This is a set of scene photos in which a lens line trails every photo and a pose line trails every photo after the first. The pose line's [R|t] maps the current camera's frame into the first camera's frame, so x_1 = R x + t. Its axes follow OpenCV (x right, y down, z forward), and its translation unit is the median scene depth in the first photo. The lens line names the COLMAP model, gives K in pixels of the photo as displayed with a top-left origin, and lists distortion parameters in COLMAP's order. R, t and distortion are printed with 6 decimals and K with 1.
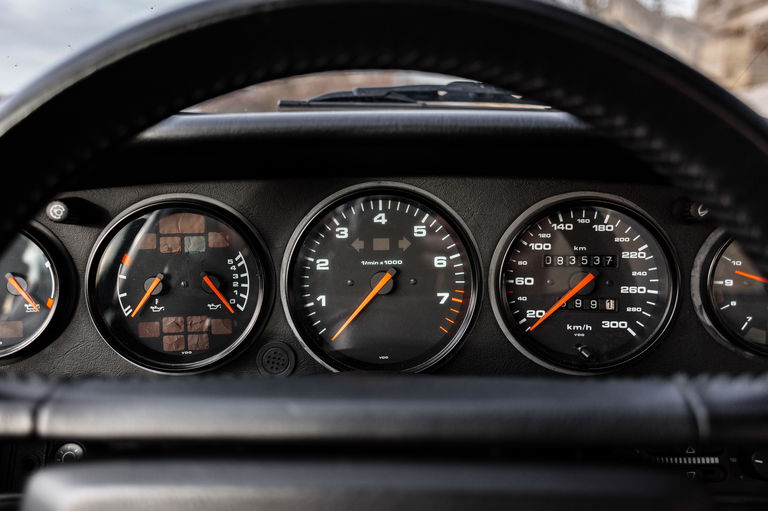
lens RADIAL K [[532.1, 0, 381.0], [0, 532.1, 251.6], [0, 0, 1]] dist [-0.002404, -0.009688]
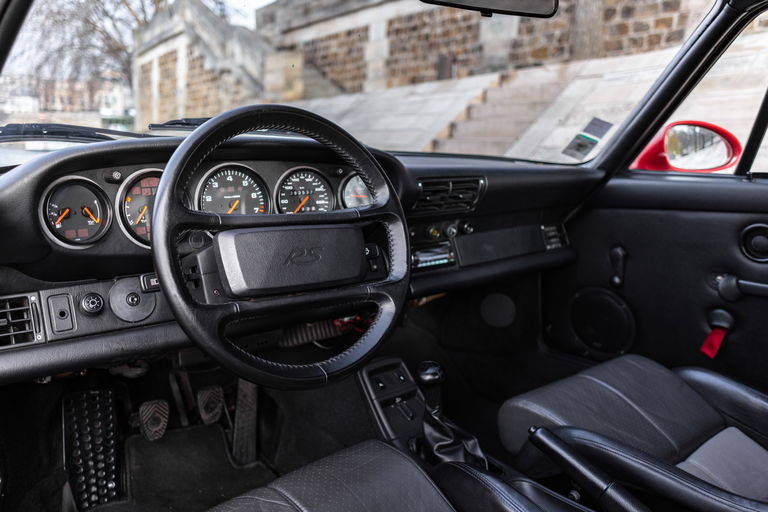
lens RADIAL K [[578.7, 0, 382.1], [0, 578.7, 254.0], [0, 0, 1]] dist [-0.054503, -0.011492]
pose [[0.746771, -0.103181, 0.657029, -1.233316], [0.107213, 0.993648, 0.034187, 0.262095], [-0.656383, 0.044912, 0.753090, -1.394066]]
